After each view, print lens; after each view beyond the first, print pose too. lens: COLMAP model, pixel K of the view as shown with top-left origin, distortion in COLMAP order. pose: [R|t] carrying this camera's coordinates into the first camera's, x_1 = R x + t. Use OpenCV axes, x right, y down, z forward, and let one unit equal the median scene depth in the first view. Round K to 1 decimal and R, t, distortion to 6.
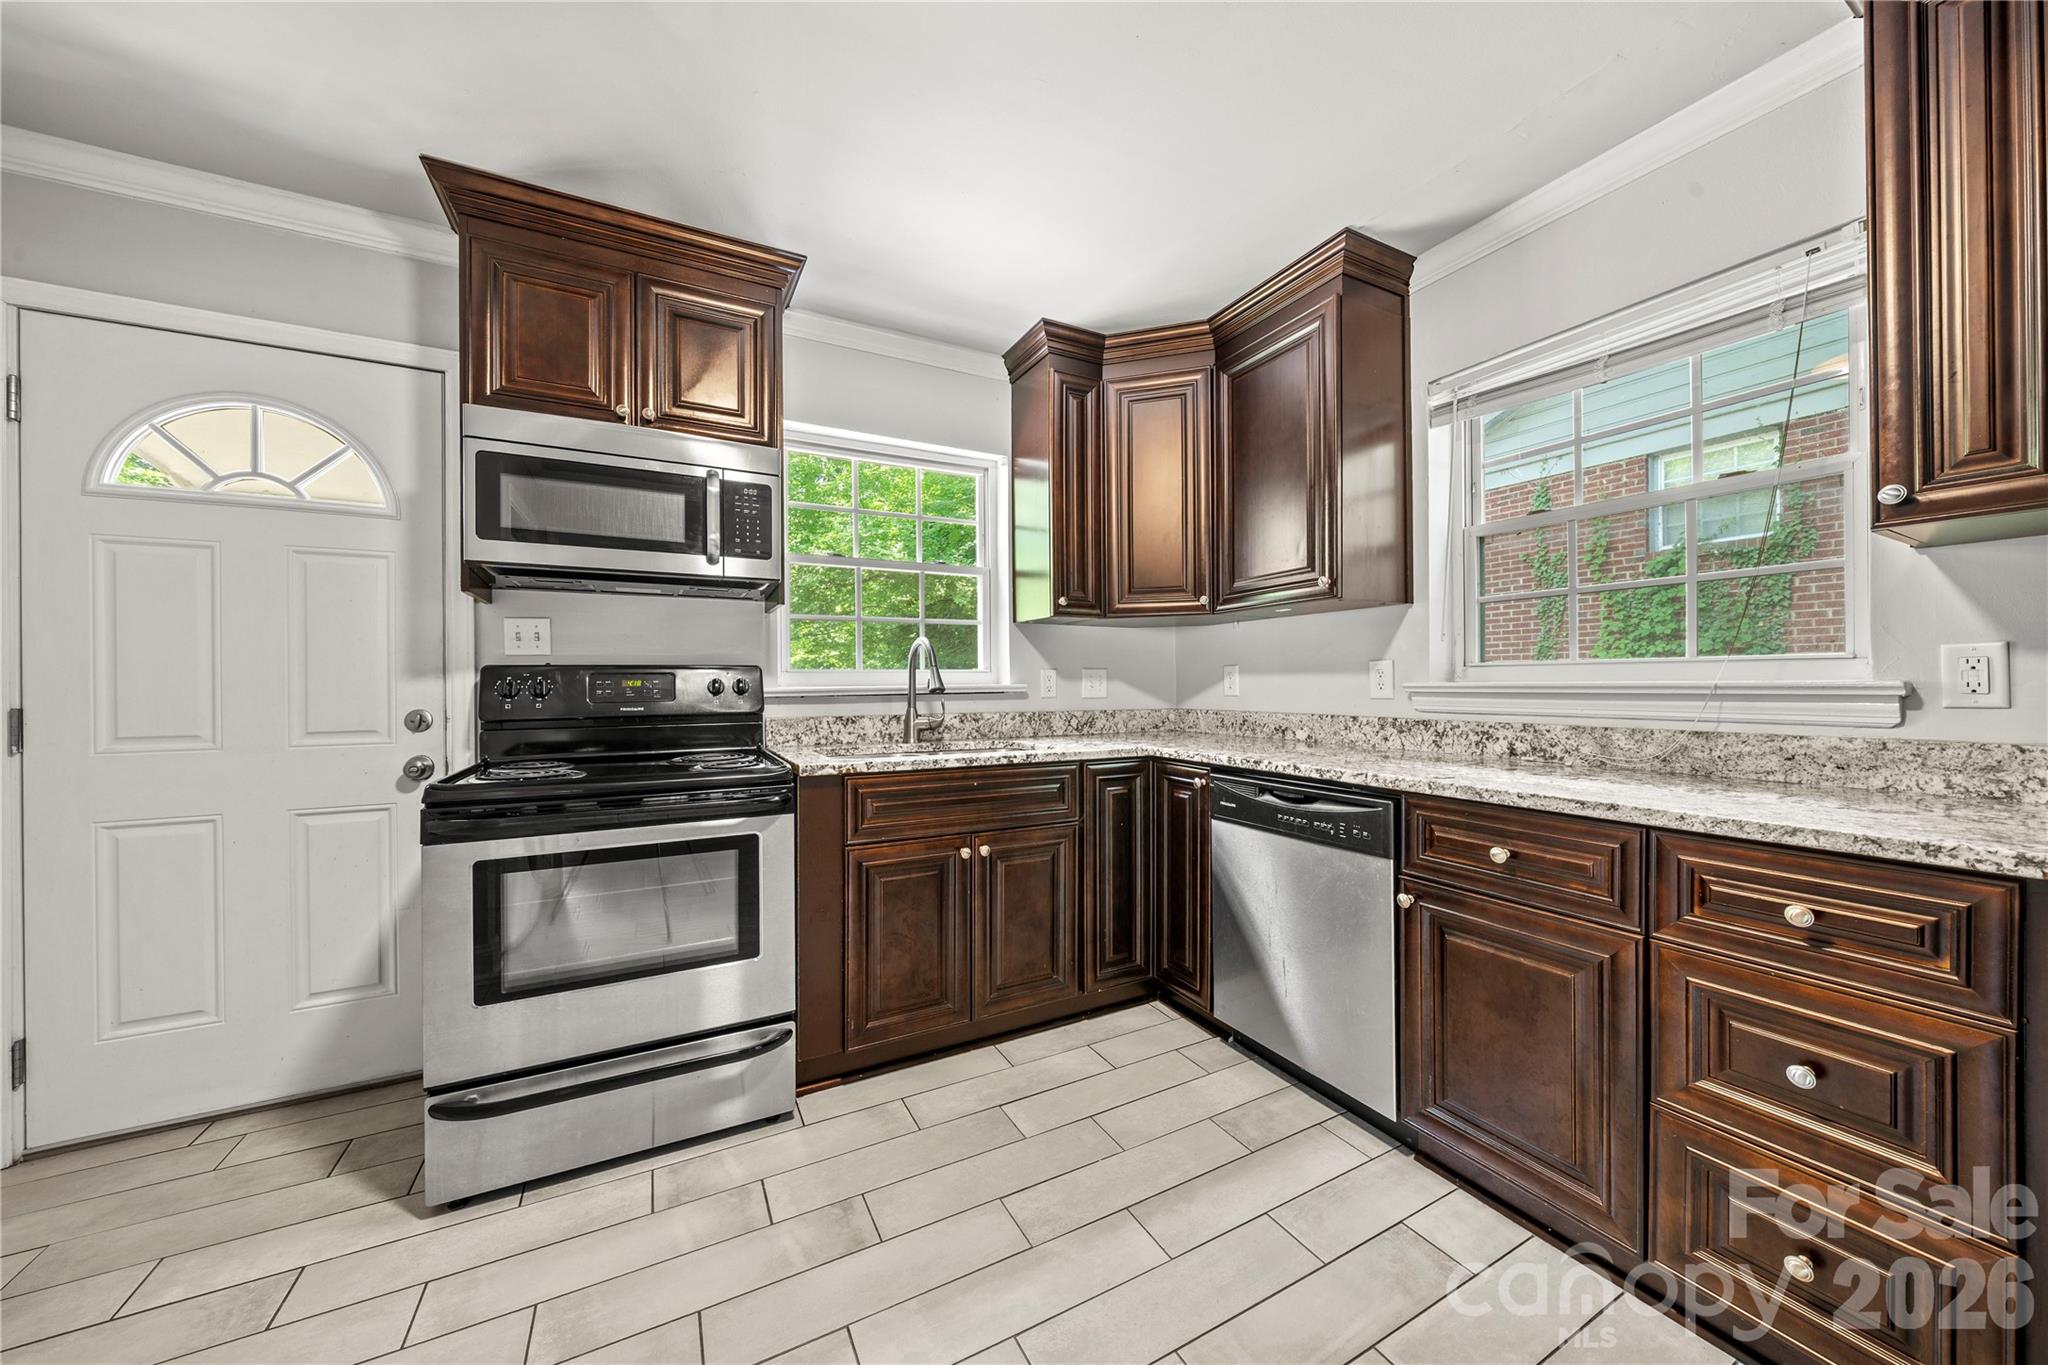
lens RADIAL K [[699.8, 0, 1018.0], [0, 699.8, 684.8], [0, 0, 1]] dist [-0.004906, -0.000112]
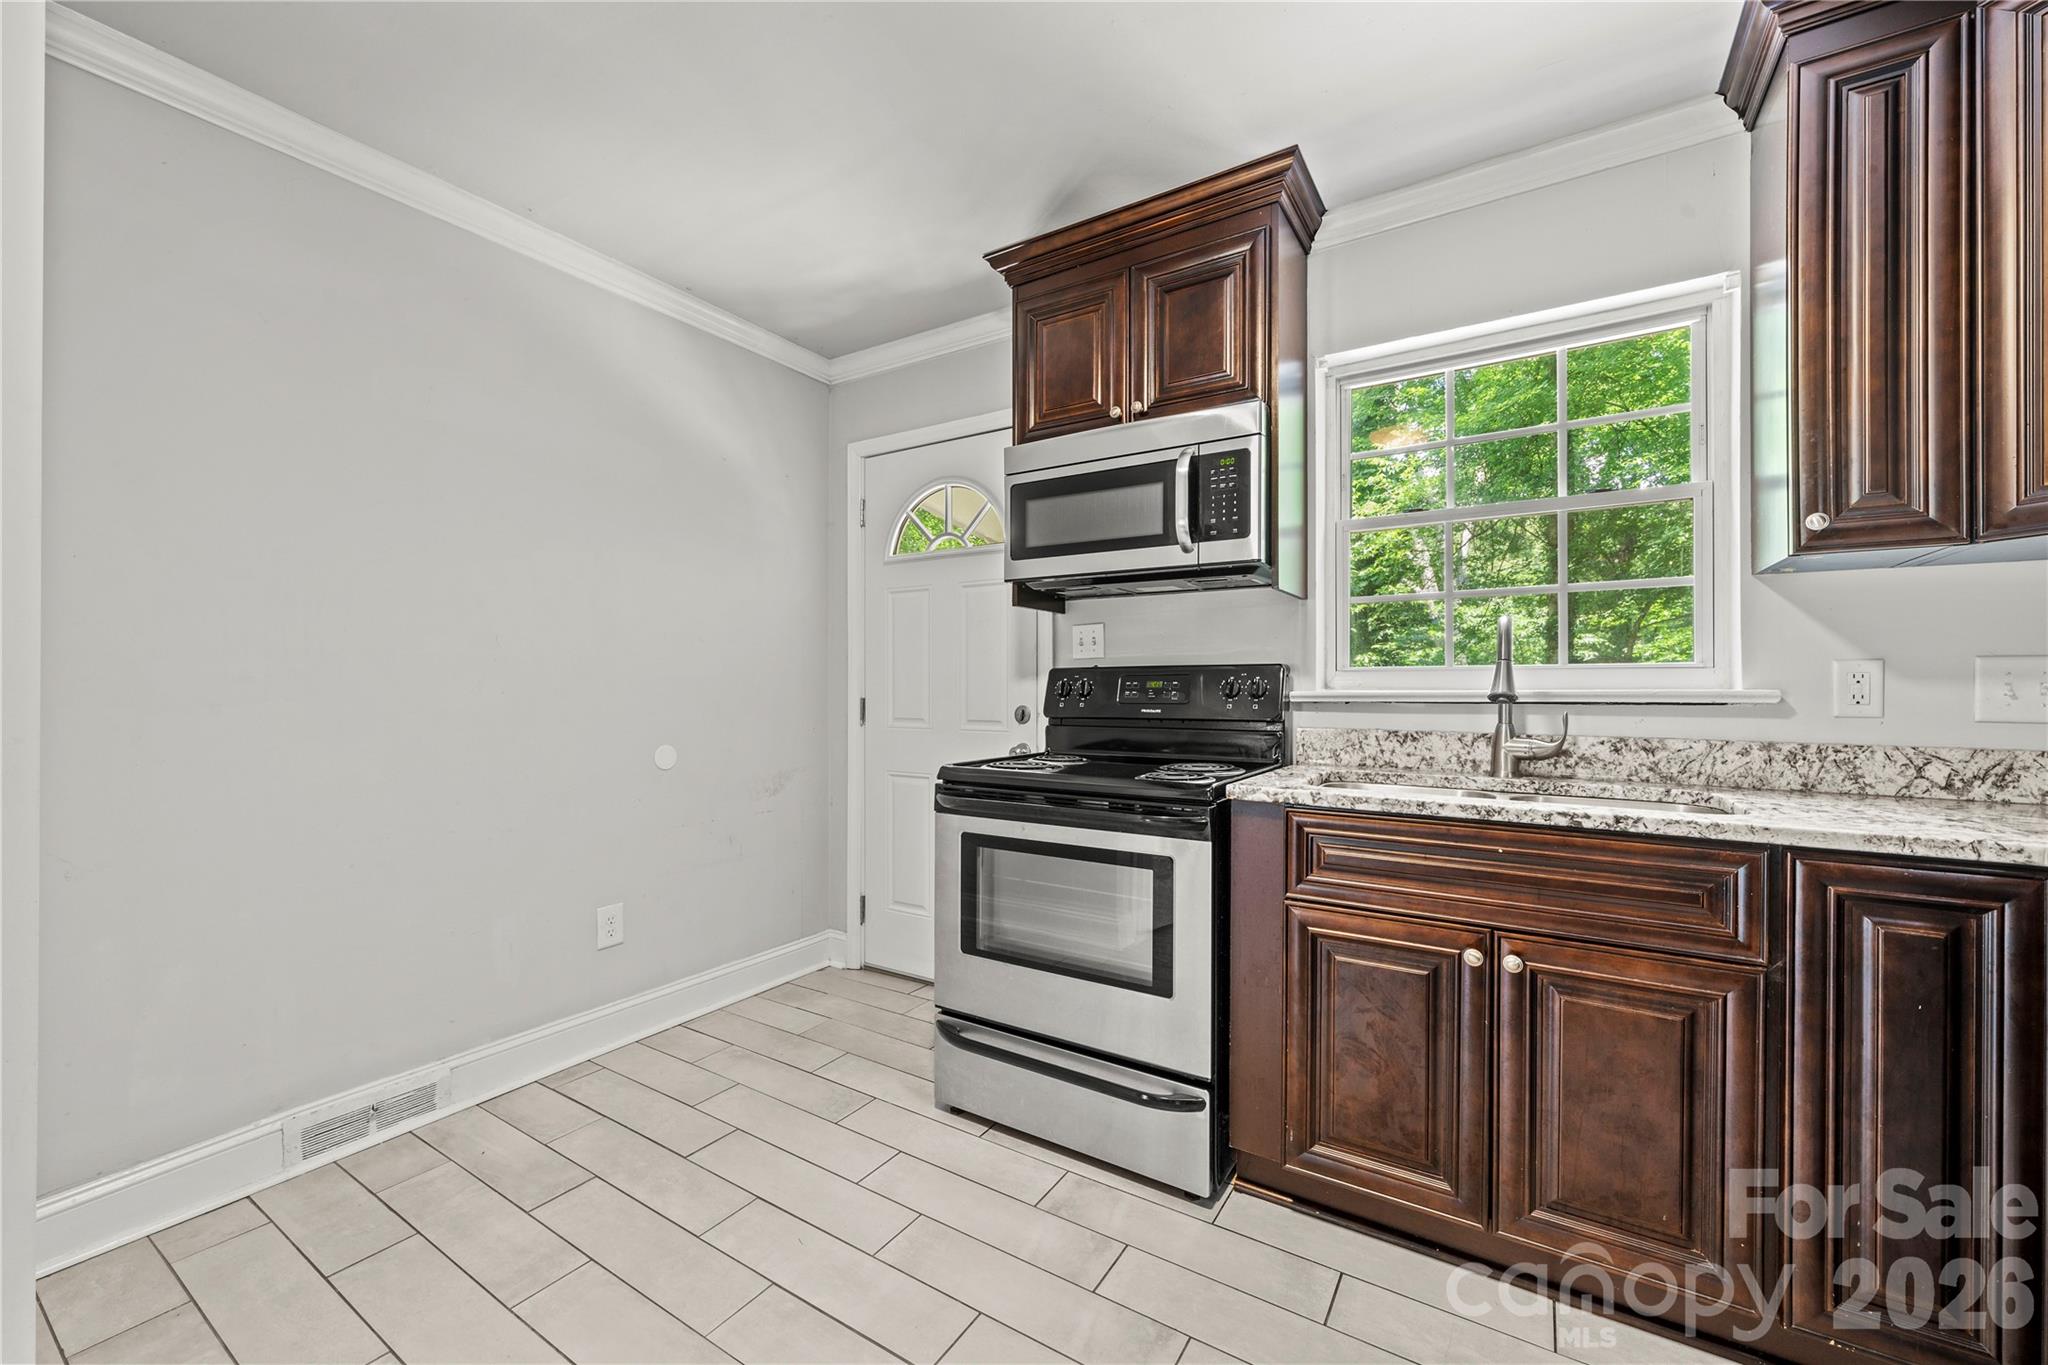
lens RADIAL K [[801.9, 0, 1022.4], [0, 801.9, 687.8], [0, 0, 1]] dist [-0.004010, -0.000092]
pose [[0.499303, 0.007368, -0.866396, 0.354003], [-0.006655, 0.999967, 0.004669, -0.001577], [0.866402, 0.003435, 0.499336, 0.301313]]
